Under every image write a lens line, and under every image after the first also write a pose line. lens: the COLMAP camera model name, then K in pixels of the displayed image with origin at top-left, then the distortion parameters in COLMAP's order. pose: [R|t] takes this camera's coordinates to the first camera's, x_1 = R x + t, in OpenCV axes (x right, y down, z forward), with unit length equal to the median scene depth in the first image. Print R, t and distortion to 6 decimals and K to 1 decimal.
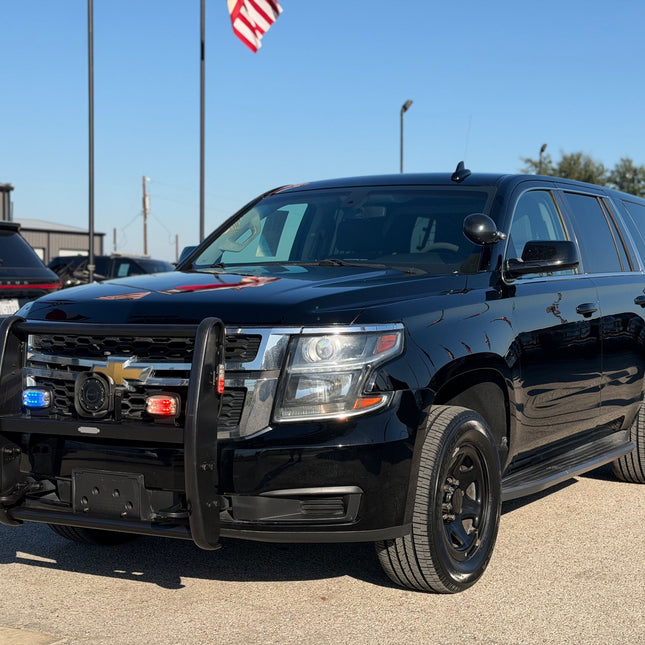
lens RADIAL K [[1178.6, 0, 325.1], [0, 1178.6, 326.7], [0, 0, 1]] dist [0.101749, 0.000000]
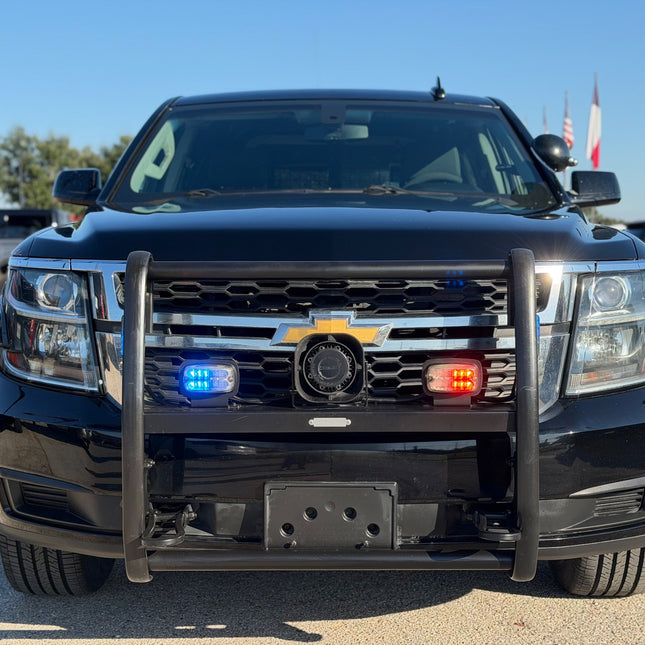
lens RADIAL K [[1178.6, 0, 320.1], [0, 1178.6, 321.2], [0, 0, 1]] dist [0.101749, 0.000000]
pose [[0.870923, -0.026069, 0.490727, -0.511317], [0.016194, 0.999572, 0.024361, 0.014966], [-0.491152, -0.013270, 0.870973, 0.424897]]
